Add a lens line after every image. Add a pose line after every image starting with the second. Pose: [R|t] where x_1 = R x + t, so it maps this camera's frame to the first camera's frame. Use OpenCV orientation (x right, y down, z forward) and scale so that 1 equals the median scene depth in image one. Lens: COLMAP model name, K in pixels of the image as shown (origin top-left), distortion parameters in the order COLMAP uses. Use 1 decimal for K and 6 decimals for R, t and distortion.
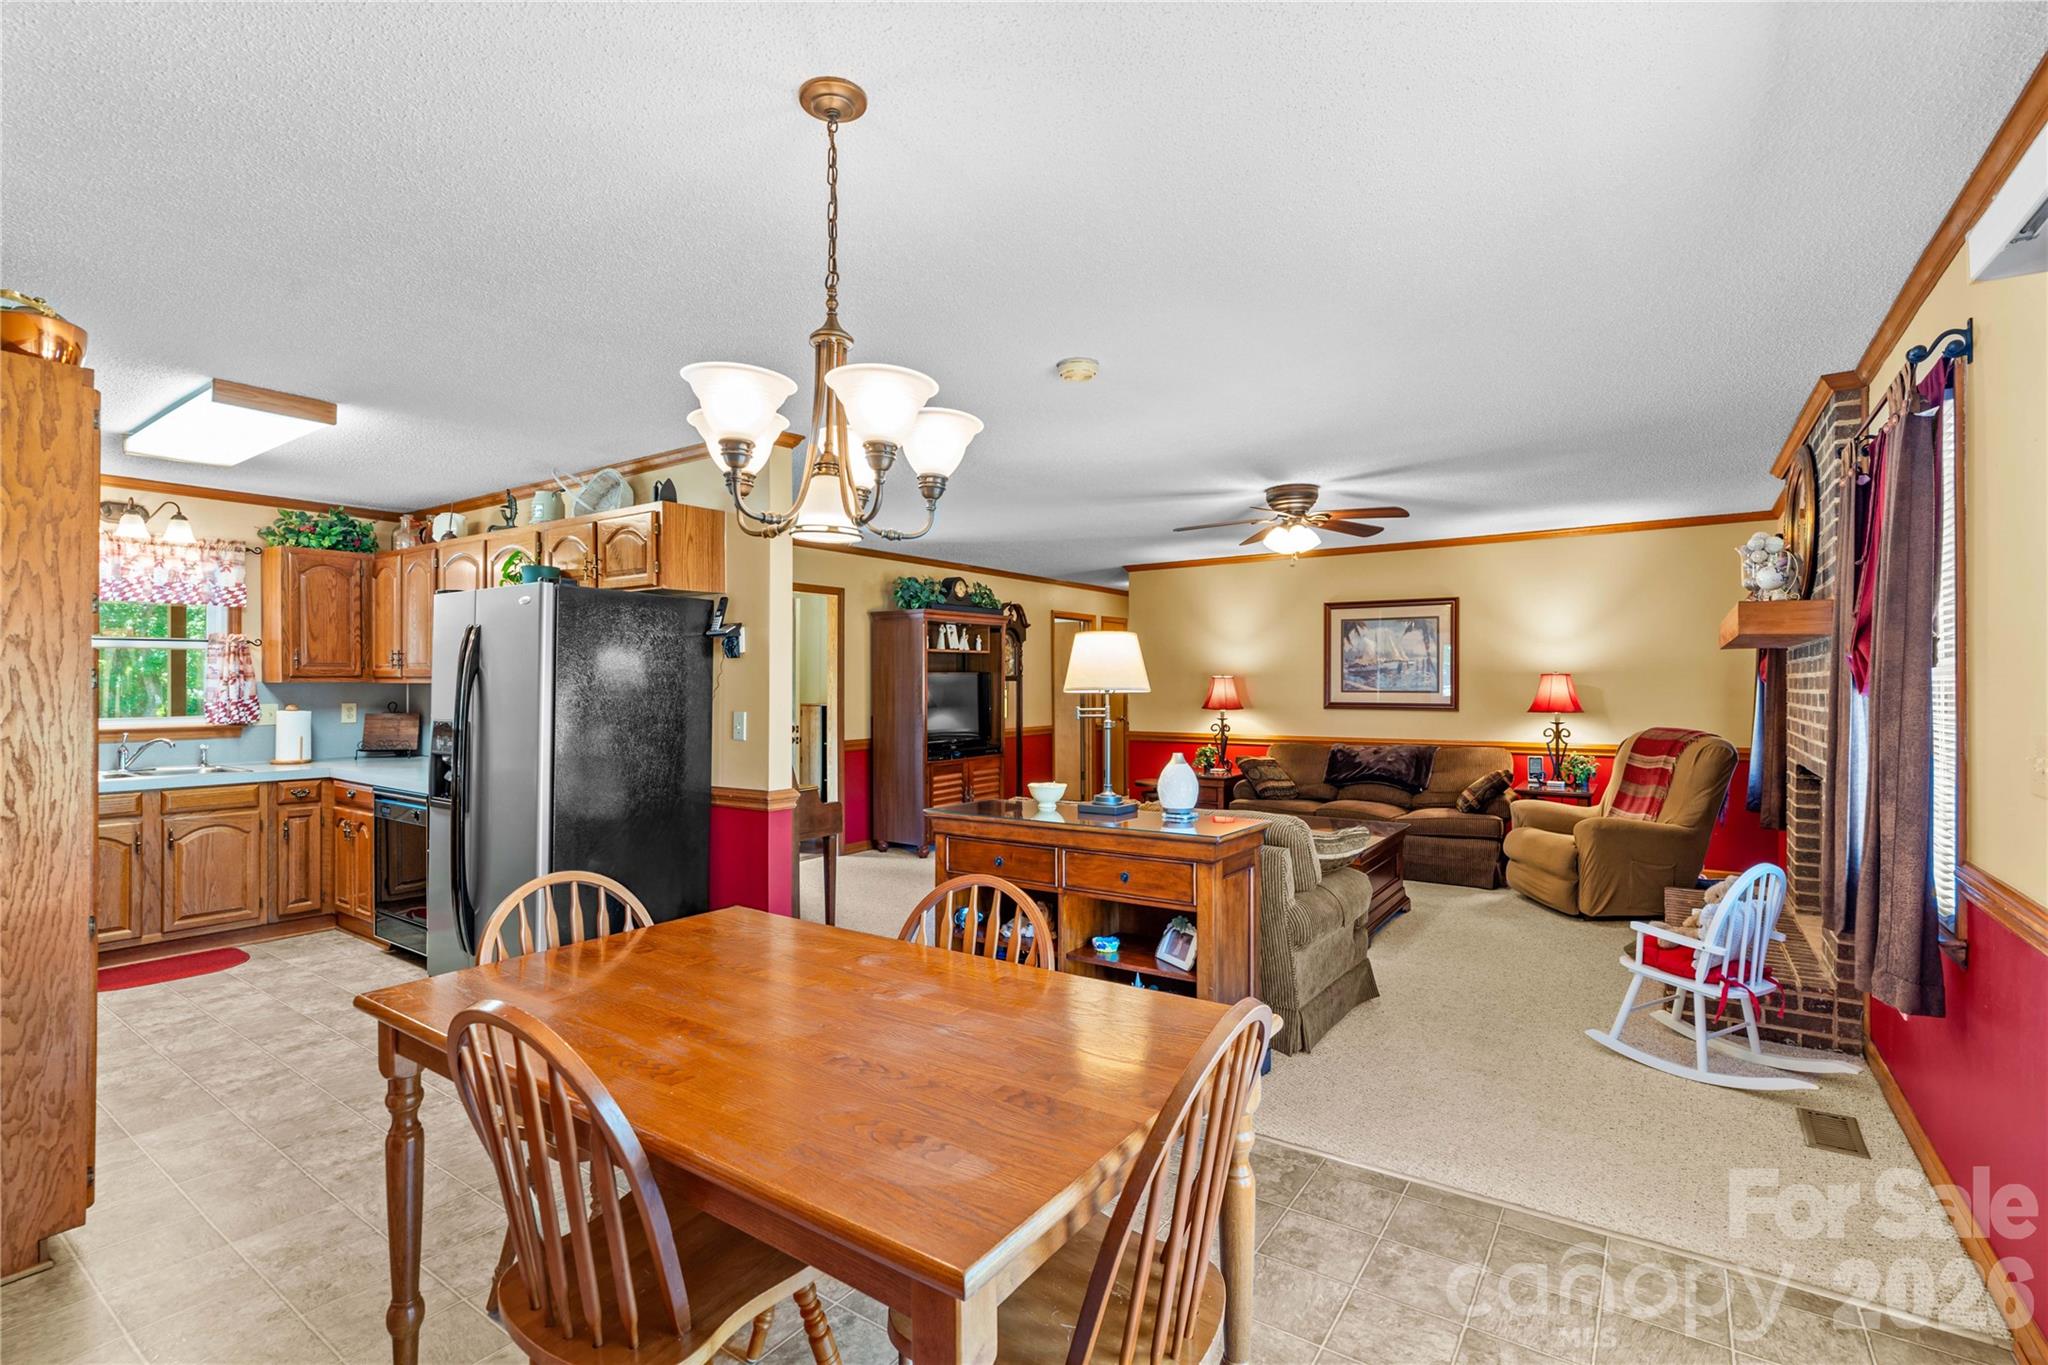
lens RADIAL K [[936.5, 0, 1019.3], [0, 936.5, 683.4], [0, 0, 1]] dist [-0.004541, -0.000170]
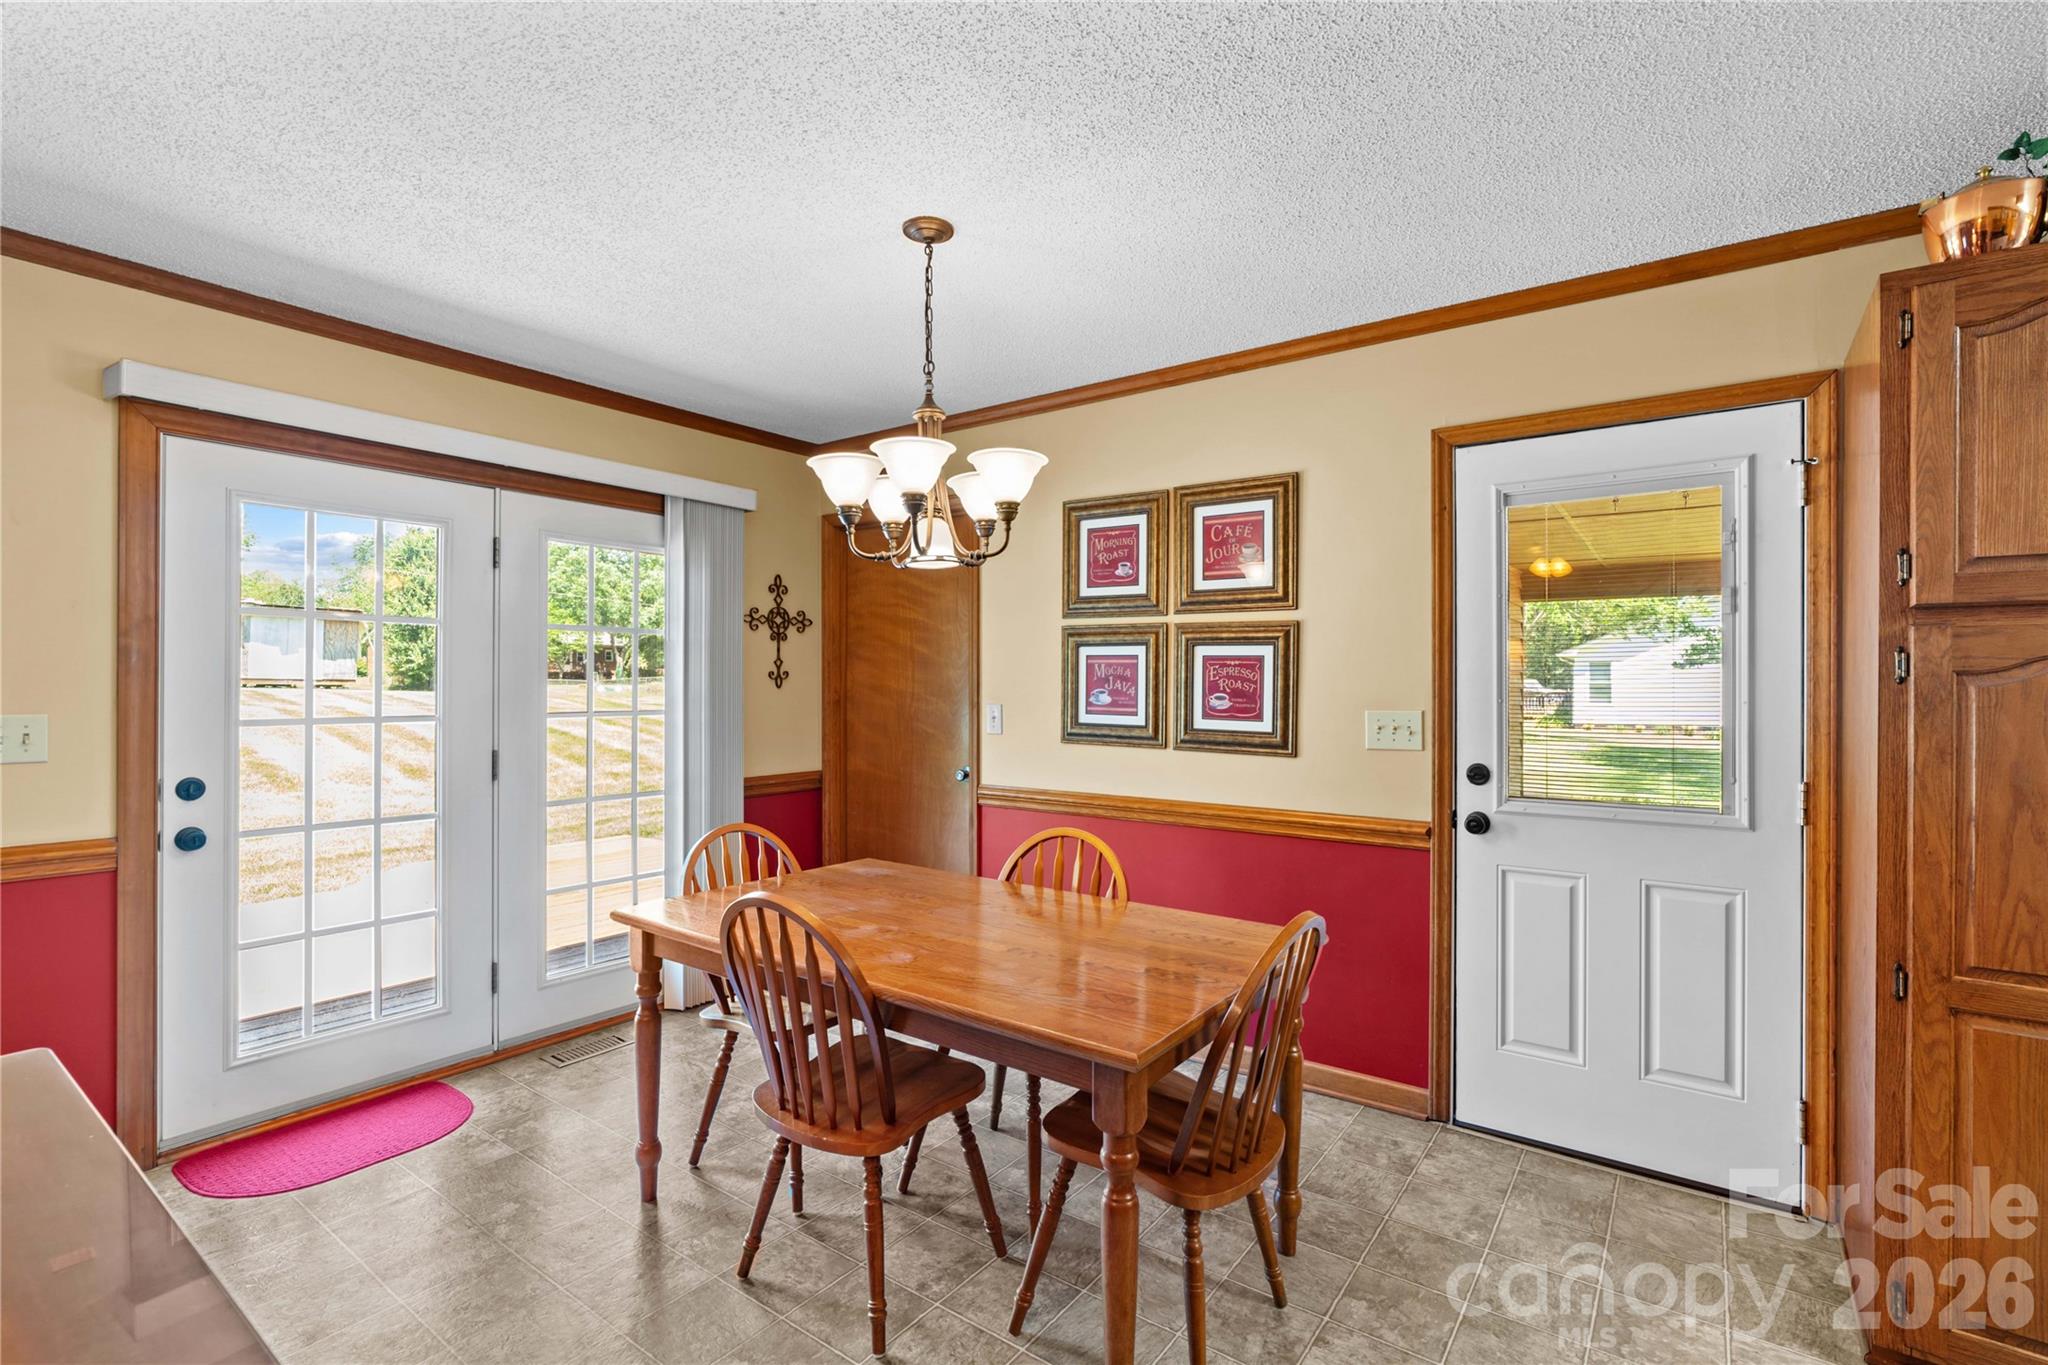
lens RADIAL K [[928.4, 0, 1025.2], [0, 928.4, 680.3], [0, 0, 1]] dist [-0.027040, 0.007577]
pose [[-0.999768, 0.001381, 0.021494, -0.120811], [0.001265, 0.999985, -0.005386, 0.004901], [-0.021501, -0.005357, -0.999754, 0.765010]]
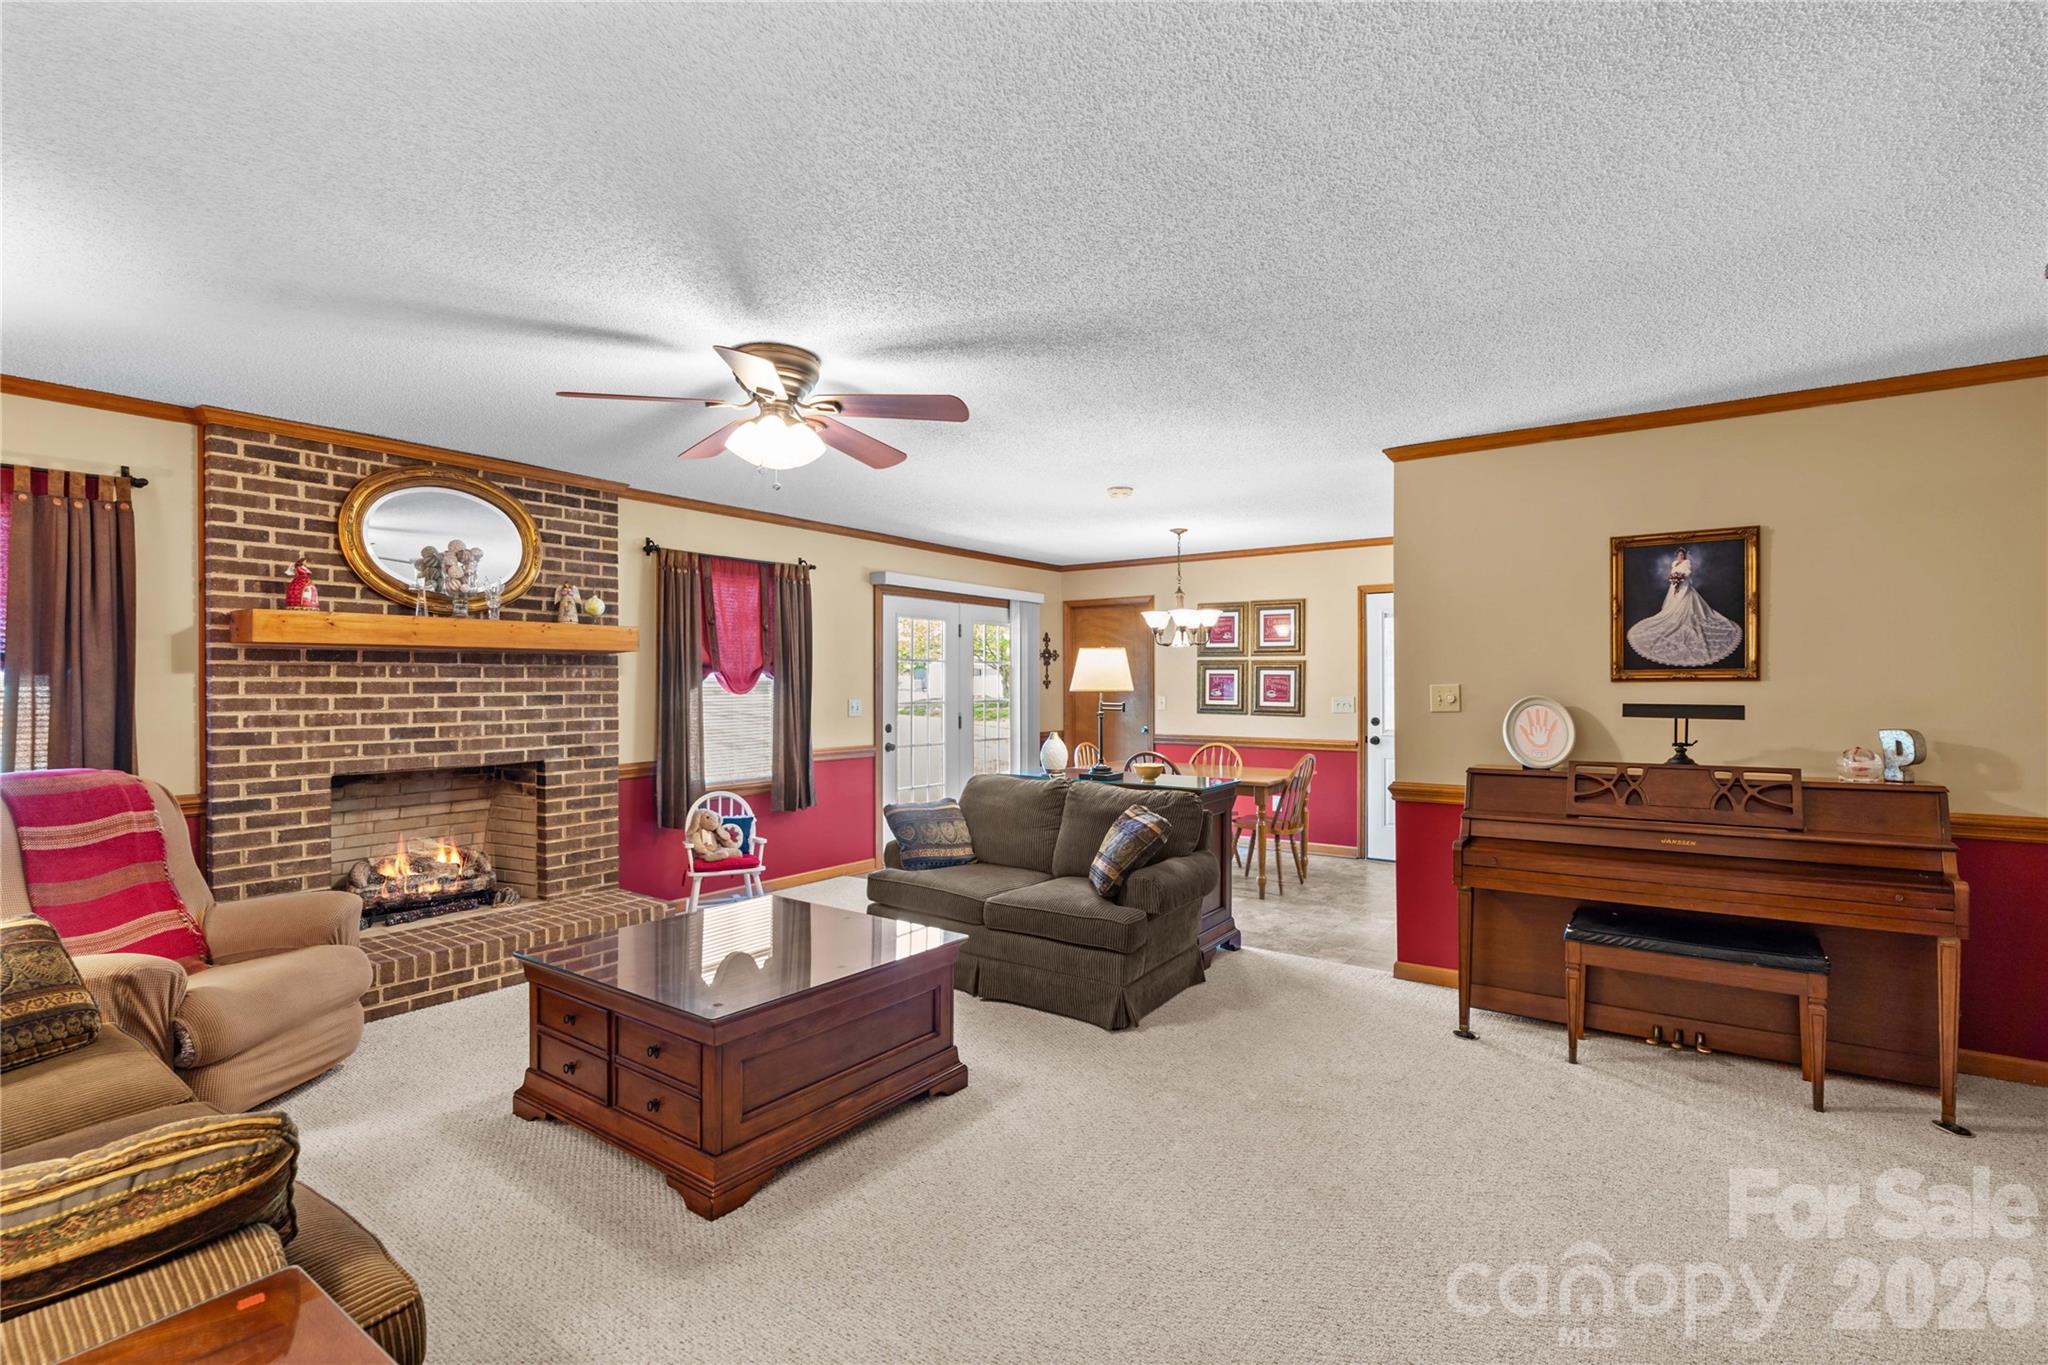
lens RADIAL K [[939.4, 0, 1026.2], [0, 939.4, 686.4], [0, 0, 1]] dist [-0.018357, 0.007389]
pose [[-0.999892, 0.004747, 0.013885, 0.123438], [0.004762, 0.999988, 0.001063, 0.000666], [-0.013880, 0.001129, -0.999903, 1.608829]]
